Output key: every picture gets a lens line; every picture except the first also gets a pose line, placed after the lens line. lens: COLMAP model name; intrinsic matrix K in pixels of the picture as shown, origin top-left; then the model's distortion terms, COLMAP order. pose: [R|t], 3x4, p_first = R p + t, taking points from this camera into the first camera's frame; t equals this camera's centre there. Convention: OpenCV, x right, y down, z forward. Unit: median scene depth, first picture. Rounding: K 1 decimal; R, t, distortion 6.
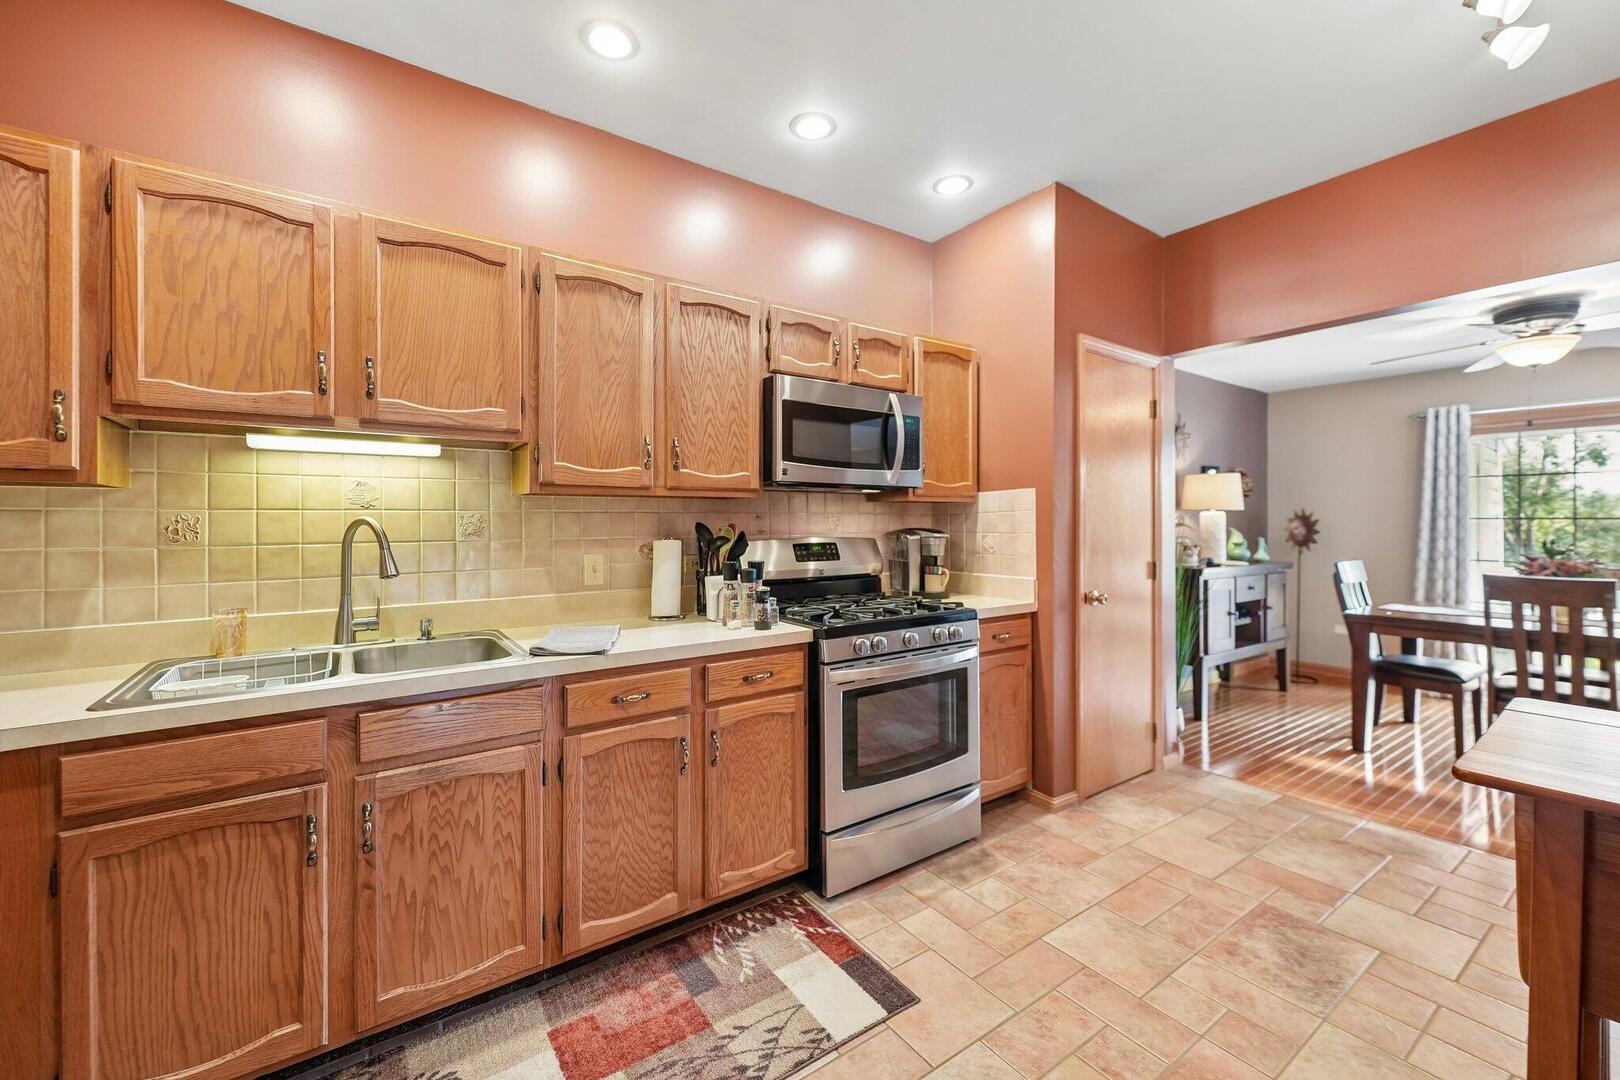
lens RADIAL K [[651.1, 0, 800.8], [0, 651.1, 523.9], [0, 0, 1]] dist [0.009895, -0.003790]
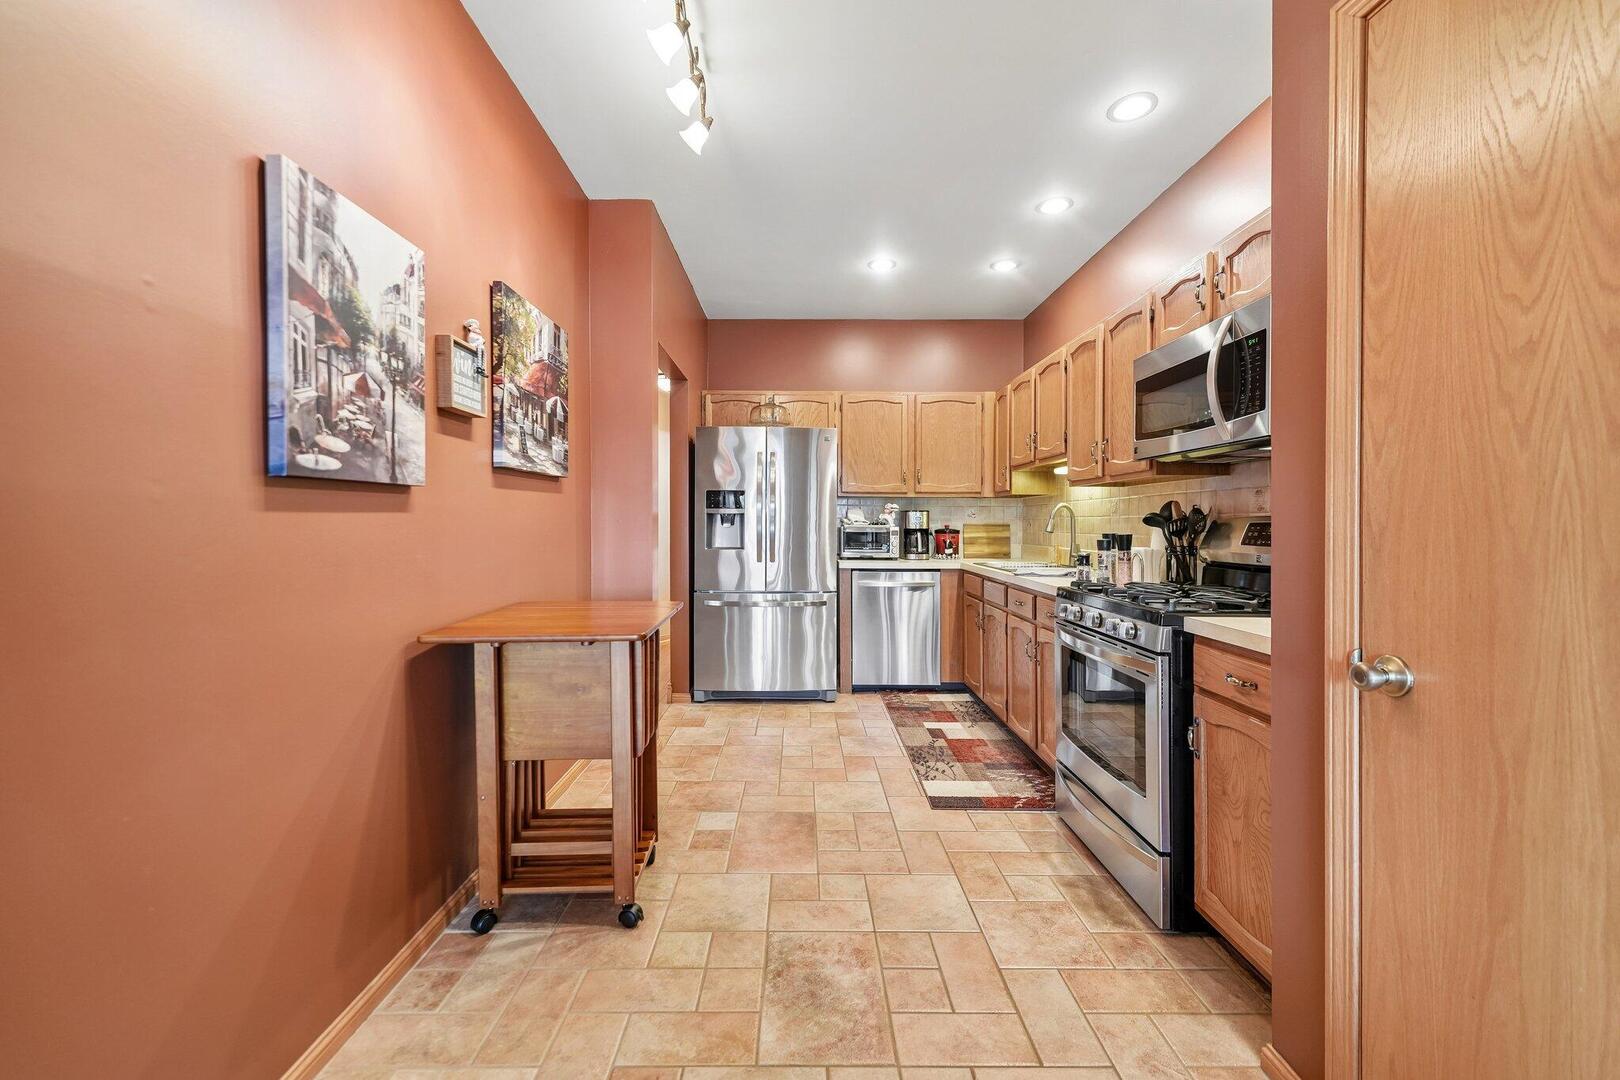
lens RADIAL K [[651.1, 0, 797.7], [0, 651.1, 525.5], [0, 0, 1]] dist [0.009895, -0.003790]
pose [[-0.575055, 0.007228, -0.818083, 1.396575], [0.001763, 0.999970, 0.007596, 0.038237], [0.818113, 0.002926, -0.575050, 1.397466]]
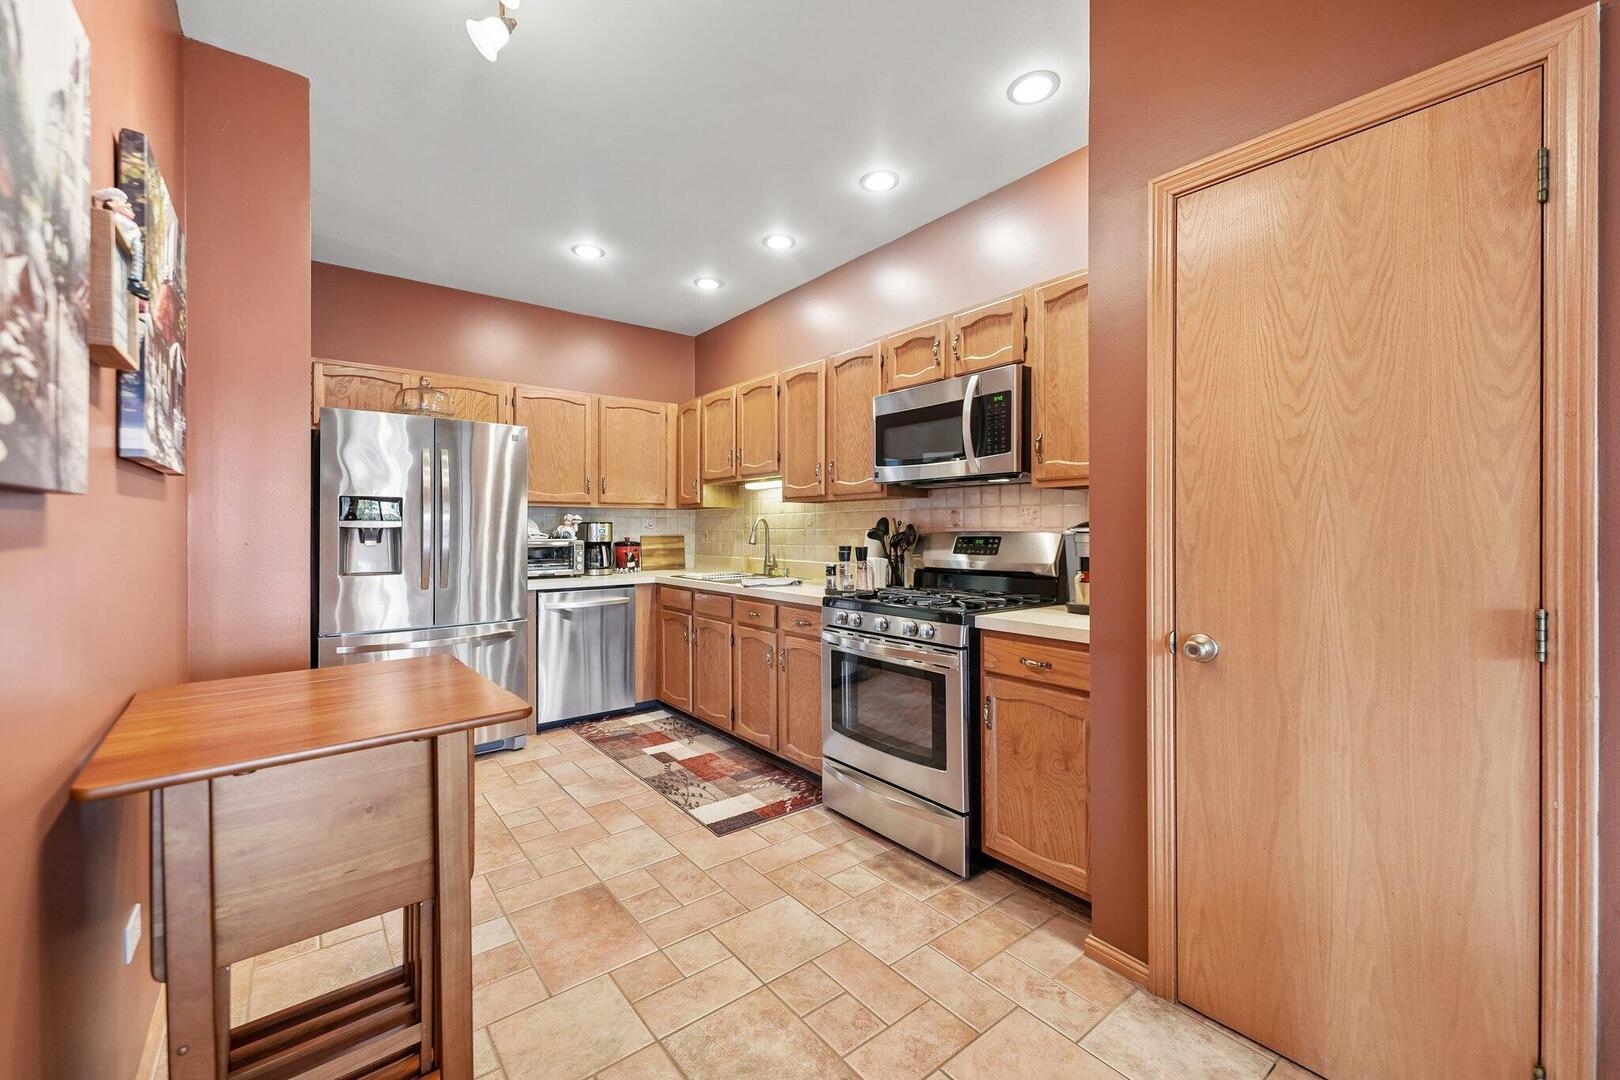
lens RADIAL K [[651.1, 0, 803.8], [0, 651.1, 525.7], [0, 0, 1]] dist [0.009895, -0.003790]
pose [[0.052817, 0.001489, -0.998603, 1.443031], [0.005712, 0.999982, 0.001793, 0.014478], [0.998588, -0.005798, 0.052808, 0.962071]]
